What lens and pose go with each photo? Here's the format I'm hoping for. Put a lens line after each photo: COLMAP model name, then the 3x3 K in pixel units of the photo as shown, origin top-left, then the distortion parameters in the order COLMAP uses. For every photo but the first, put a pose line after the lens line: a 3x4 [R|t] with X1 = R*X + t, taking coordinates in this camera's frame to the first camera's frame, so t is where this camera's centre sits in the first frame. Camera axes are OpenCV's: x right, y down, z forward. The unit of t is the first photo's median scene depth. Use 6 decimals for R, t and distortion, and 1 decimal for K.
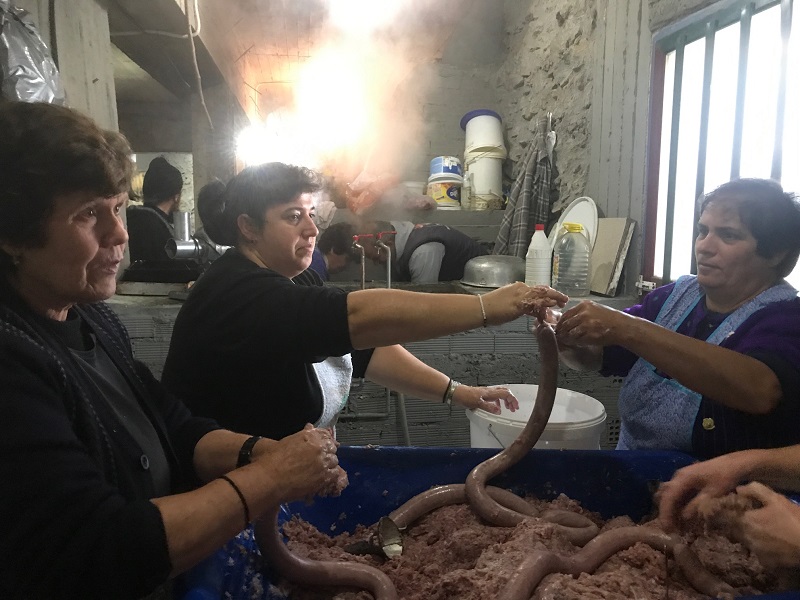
lens RADIAL K [[656.8, 0, 398.6], [0, 656.8, 301.0], [0, 0, 1]] dist [-0.019058, -0.022680]
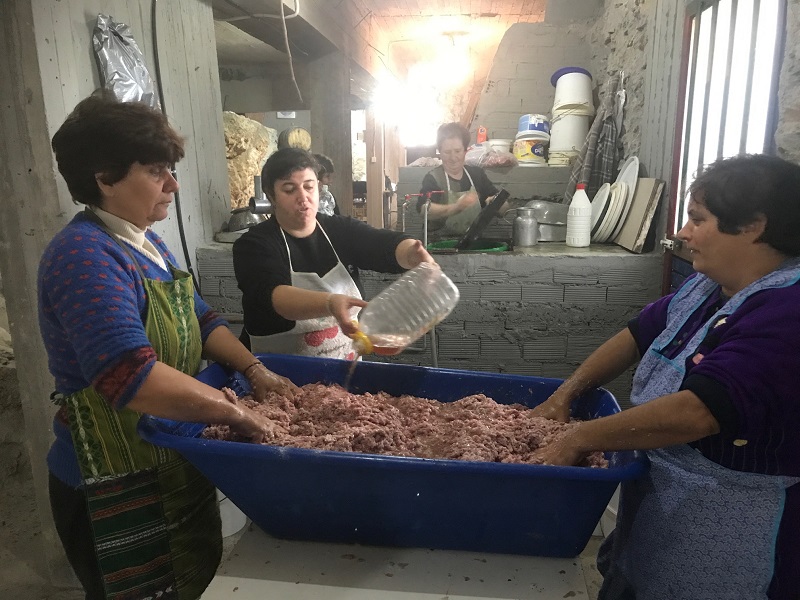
lens RADIAL K [[656.8, 0, 402.2], [0, 656.8, 299.9], [0, 0, 1]] dist [-0.019058, -0.022680]
pose [[0.969617, 0.041210, -0.241132, 0.153357], [-0.022509, 0.996557, 0.079803, -0.005194], [0.243591, -0.071950, 0.967206, -0.091250]]
